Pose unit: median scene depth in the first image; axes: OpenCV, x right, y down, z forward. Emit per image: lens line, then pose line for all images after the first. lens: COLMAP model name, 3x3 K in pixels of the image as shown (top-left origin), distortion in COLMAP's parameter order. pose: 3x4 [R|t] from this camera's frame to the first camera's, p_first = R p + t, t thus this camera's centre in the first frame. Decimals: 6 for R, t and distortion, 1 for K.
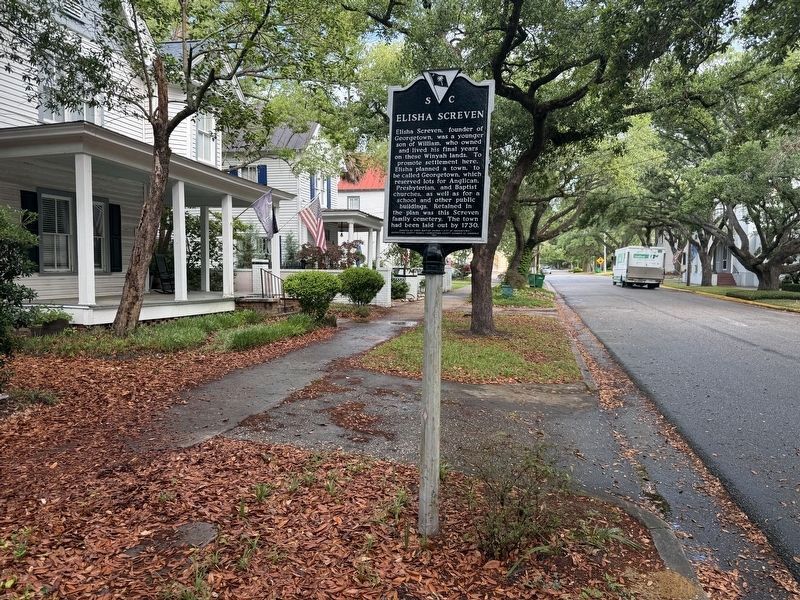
lens RADIAL K [[552.8, 0, 400.0], [0, 552.8, 300.0], [0, 0, 1]] dist [0.105879, -0.179831]
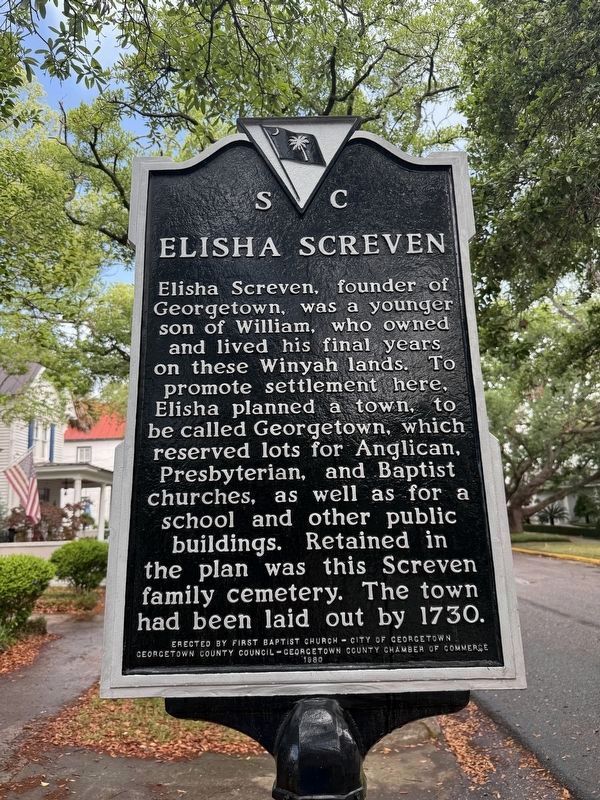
lens RADIAL K [[552.8, 0, 300.0], [0, 552.8, 400.0], [0, 0, 1]] dist [0.105879, -0.179831]
pose [[0.960944, 0.009700, 0.276573, -0.016408], [0.062119, 0.966322, -0.249725, -0.166887], [-0.269681, 0.257152, 0.927979, 0.727576]]
